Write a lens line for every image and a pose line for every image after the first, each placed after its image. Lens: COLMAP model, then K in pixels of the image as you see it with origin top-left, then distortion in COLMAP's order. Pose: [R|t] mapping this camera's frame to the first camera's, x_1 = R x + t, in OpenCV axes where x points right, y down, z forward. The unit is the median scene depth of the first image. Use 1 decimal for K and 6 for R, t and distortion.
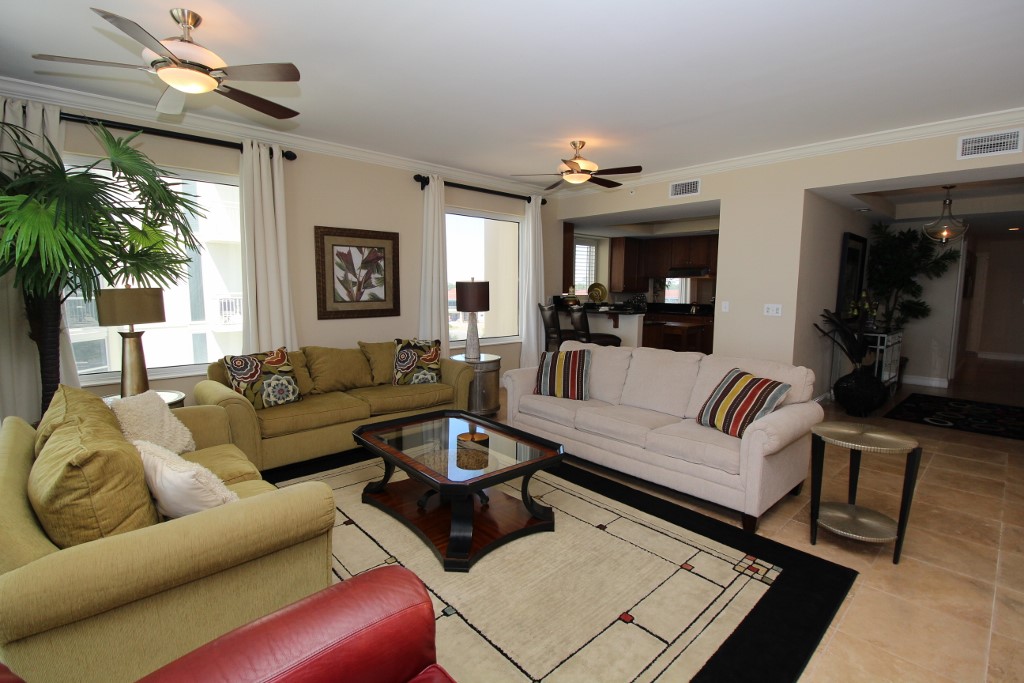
lens RADIAL K [[474.0, 0, 508.5], [0, 474.0, 340.0], [0, 0, 1]] dist [0.000376, -0.014470]
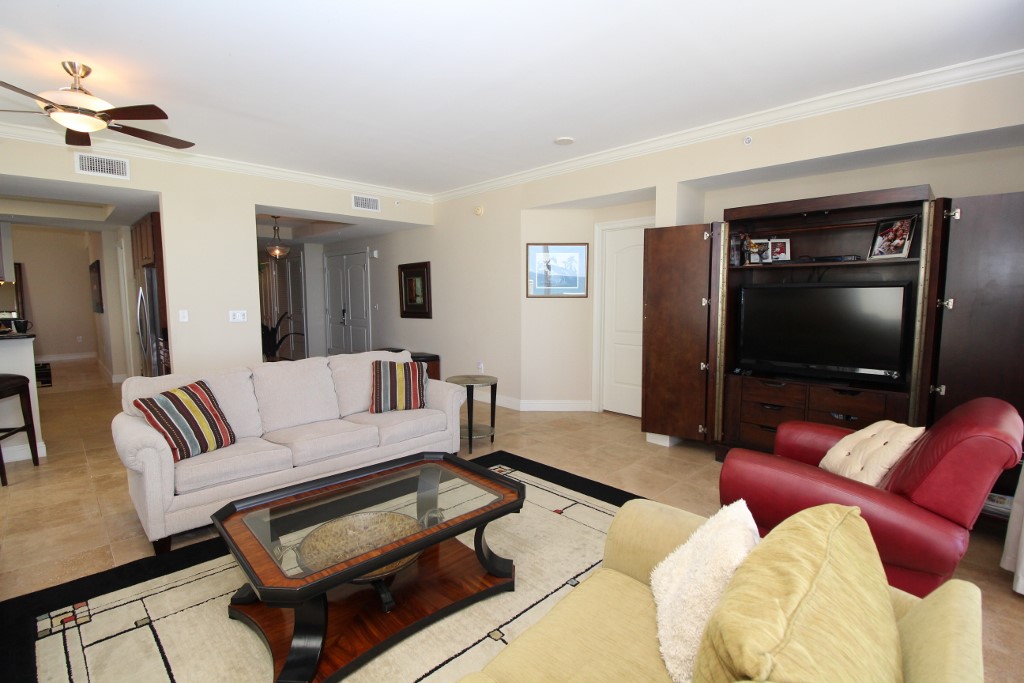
lens RADIAL K [[474.0, 0, 508.5], [0, 474.0, 340.0], [0, 0, 1]] dist [0.000376, -0.014470]
pose [[-0.041646, -0.103918, 0.993714, -0.762144], [0.109927, 0.988062, 0.107934, -0.091621], [-0.993067, 0.113731, -0.029725, 0.717564]]
